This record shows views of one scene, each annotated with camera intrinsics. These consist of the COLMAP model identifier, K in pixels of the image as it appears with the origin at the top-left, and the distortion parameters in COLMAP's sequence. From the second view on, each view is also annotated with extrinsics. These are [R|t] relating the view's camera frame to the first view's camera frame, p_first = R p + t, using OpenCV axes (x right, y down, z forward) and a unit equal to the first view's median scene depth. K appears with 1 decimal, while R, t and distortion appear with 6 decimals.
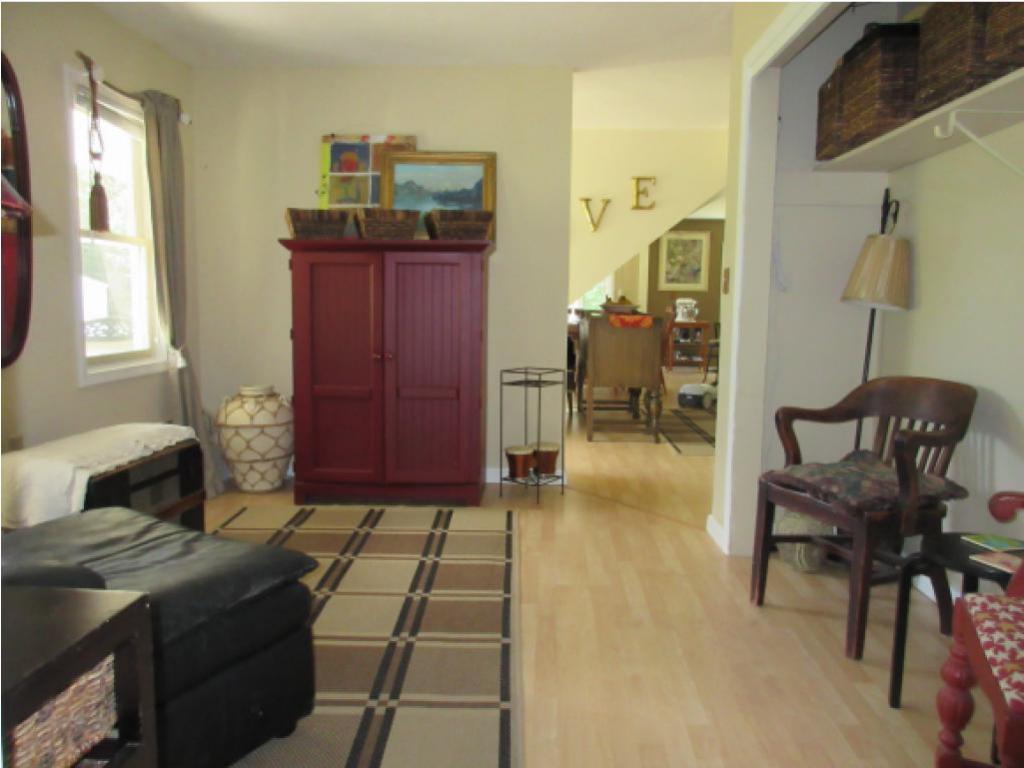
lens RADIAL K [[761.0, 0, 509.8], [0, 761.0, 381.9], [0, 0, 1]] dist [-0.010651, 0.013159]
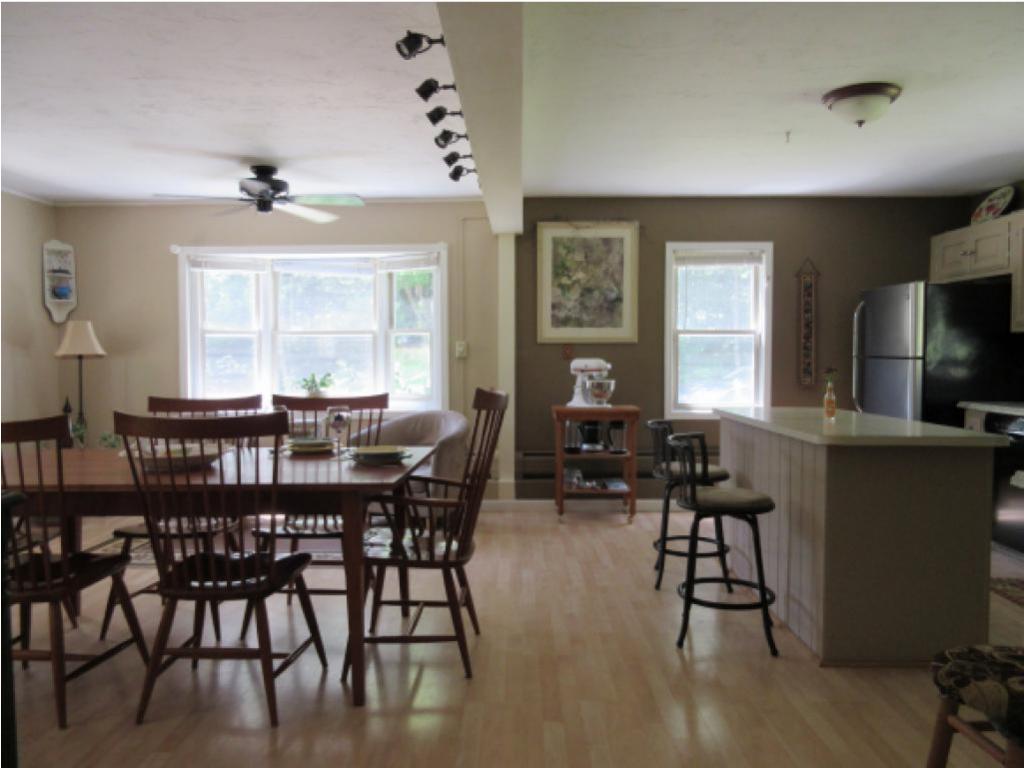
lens RADIAL K [[761.0, 0, 509.8], [0, 761.0, 381.9], [0, 0, 1]] dist [-0.010651, 0.013159]
pose [[0.999256, -0.014952, 0.035547, 0.161289], [0.017476, 0.997268, -0.071777, -0.060769], [-0.034377, 0.072345, 0.996787, 0.520882]]
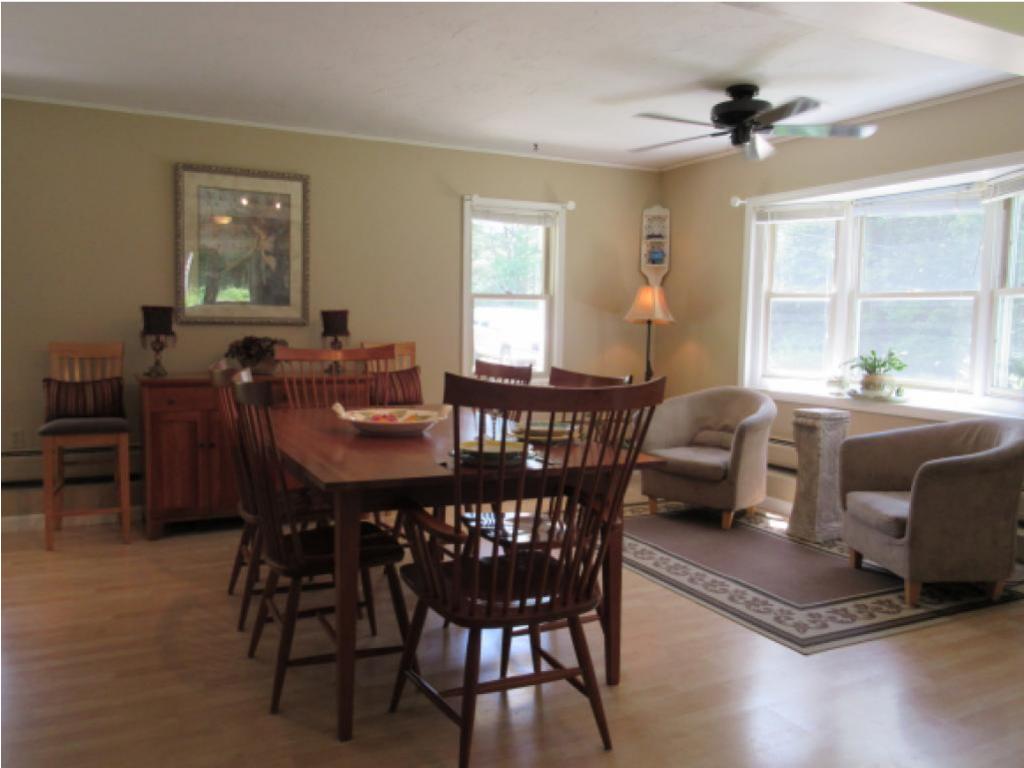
lens RADIAL K [[824.9, 0, 503.1], [0, 824.9, 380.8], [0, 0, 1]] dist [-0.005767, 0.004125]
pose [[0.496996, 0.065584, -0.865271, 0.309727], [-0.107353, 0.994127, 0.013689, -0.075742], [0.861087, 0.086086, 0.501118, 0.667961]]
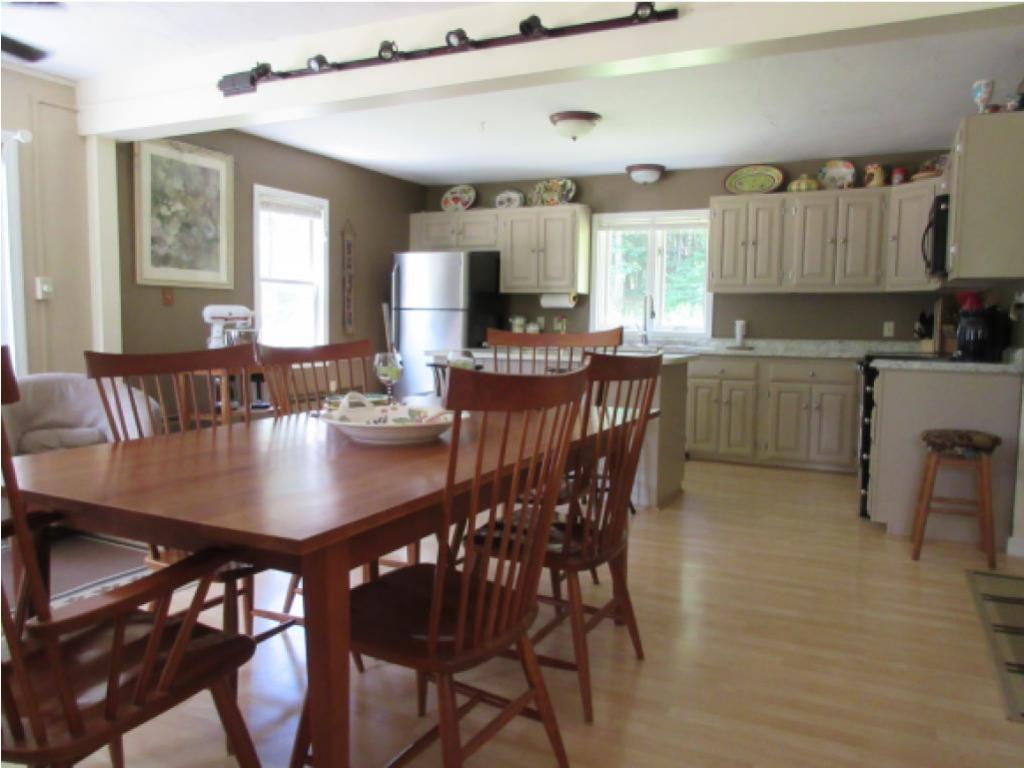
lens RADIAL K [[761.0, 0, 509.8], [0, 761.0, 381.9], [0, 0, 1]] dist [-0.010651, 0.013159]
pose [[0.402784, -0.083187, 0.911507, -0.088268], [0.091579, 0.994527, 0.050296, -0.072818], [-0.910702, 0.063217, 0.408197, 0.675531]]
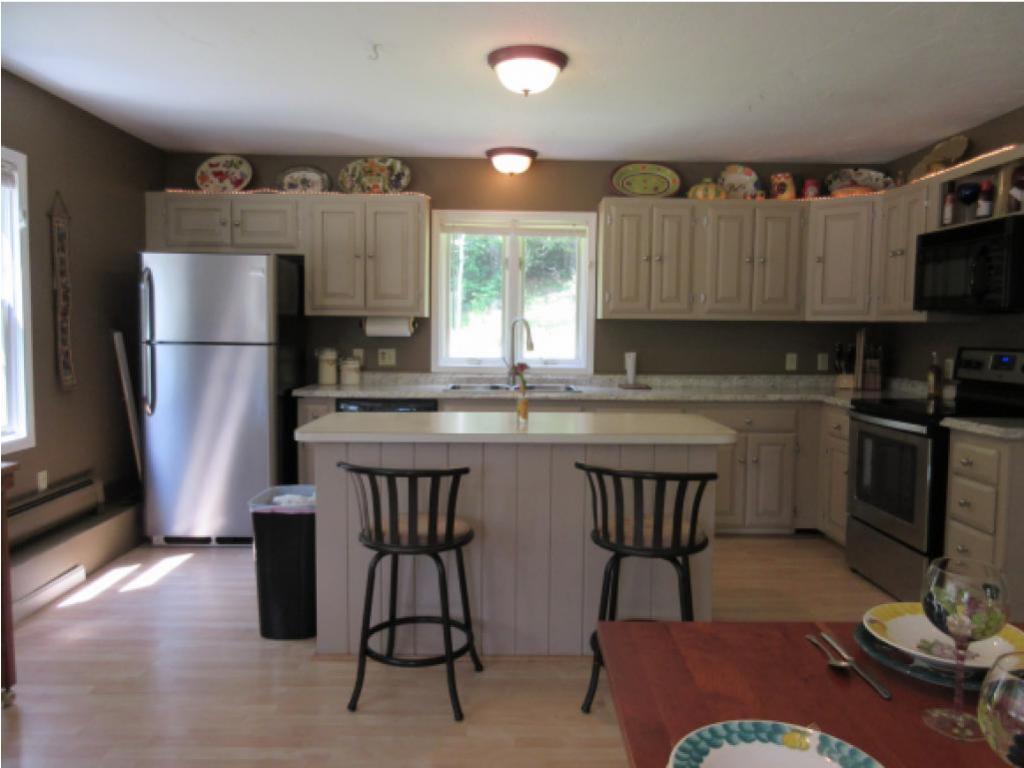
lens RADIAL K [[761.0, 0, 509.8], [0, 761.0, 381.9], [0, 0, 1]] dist [-0.010651, 0.013159]
pose [[-0.055548, -0.087854, 0.994583, 0.036513], [0.097543, 0.990879, 0.092975, -0.103977], [-0.993680, 0.102179, -0.046472, 0.830443]]
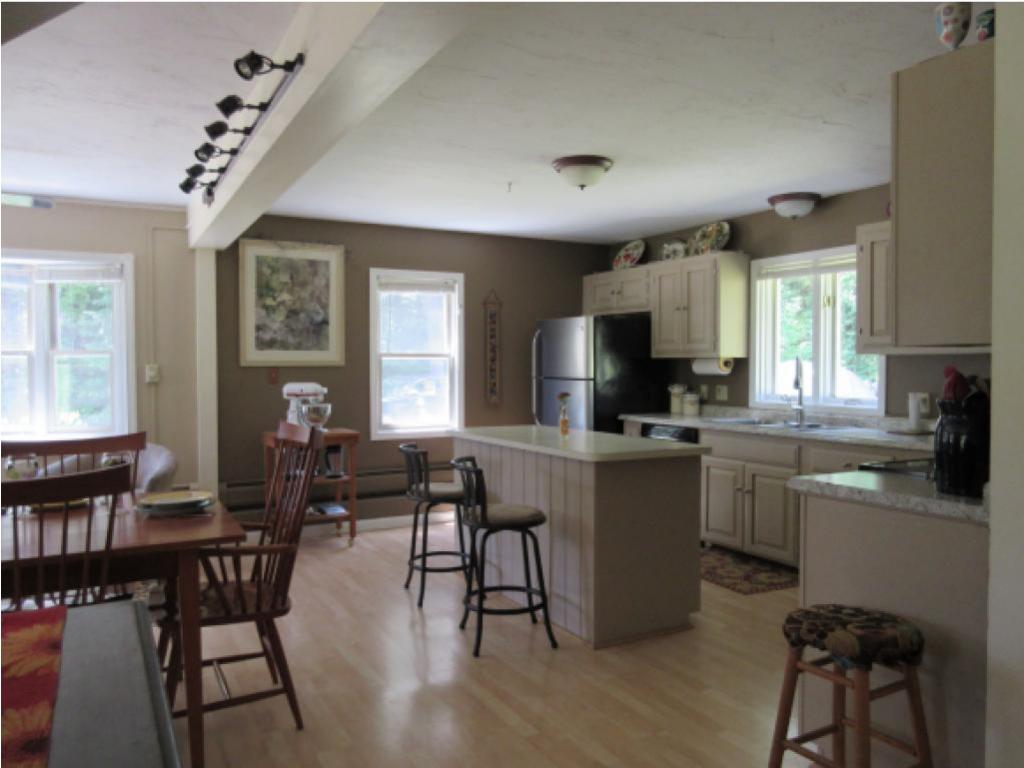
lens RADIAL K [[761.0, 0, 509.8], [0, 761.0, 381.9], [0, 0, 1]] dist [-0.010651, 0.013159]
pose [[0.852538, -0.027655, 0.521933, 0.094602], [0.071140, 0.995446, -0.063458, -0.070183], [-0.517801, 0.091231, 0.850623, 0.529597]]
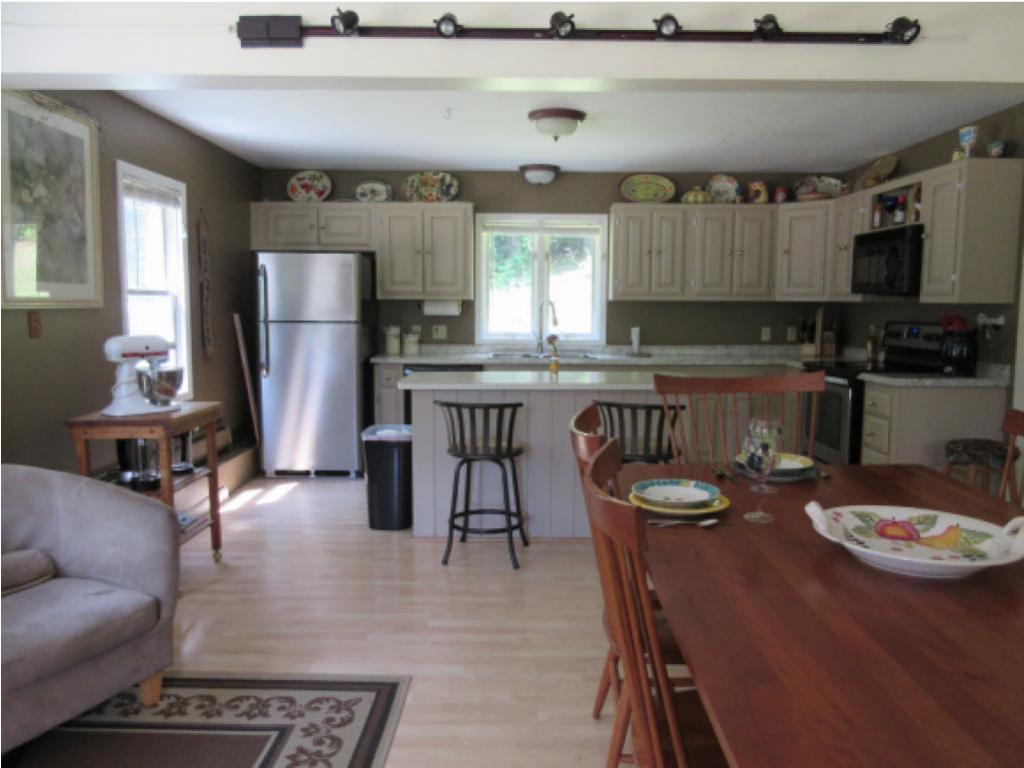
lens RADIAL K [[761.0, 0, 509.8], [0, 761.0, 381.9], [0, 0, 1]] dist [-0.010651, 0.013159]
pose [[-0.038166, -0.117722, 0.992313, -0.068178], [0.104218, 0.987152, 0.121118, -0.109797], [-0.993822, 0.108040, -0.025407, 0.846143]]
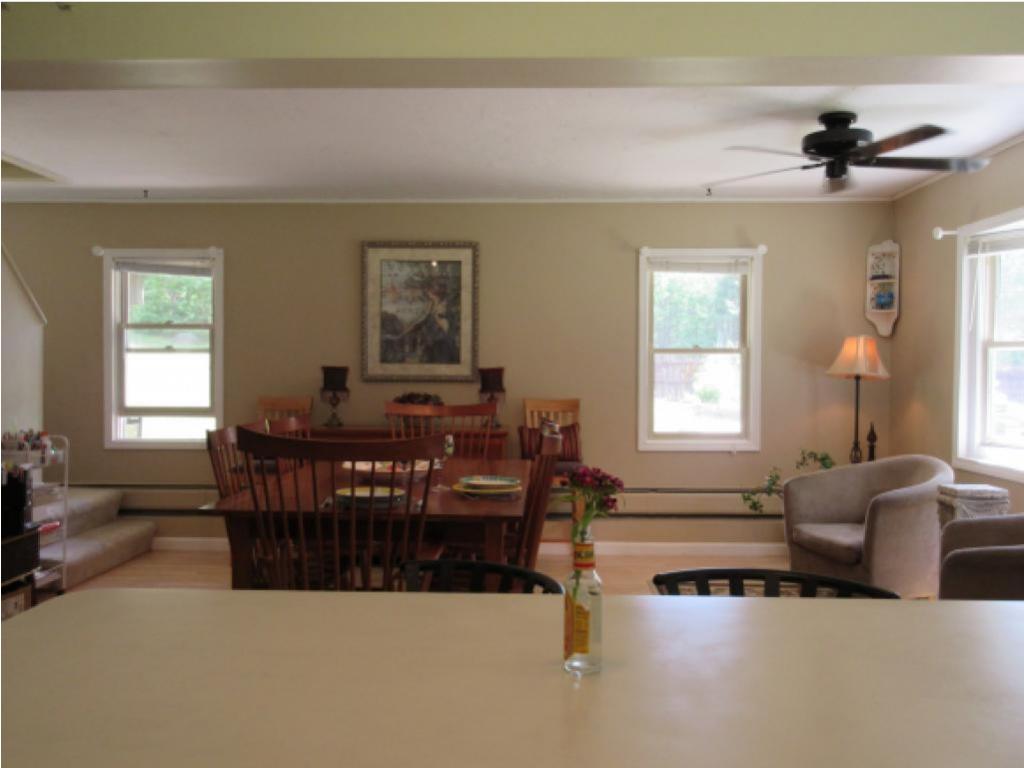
lens RADIAL K [[917.9, 0, 507.8], [0, 917.9, 383.9], [0, 0, 1]] dist [-0.001482, 0.011967]
pose [[0.020997, 0.012336, -0.999703, 0.393467], [-0.115997, 0.993201, 0.009820, -0.094263], [0.993028, 0.115757, 0.022285, 0.802727]]
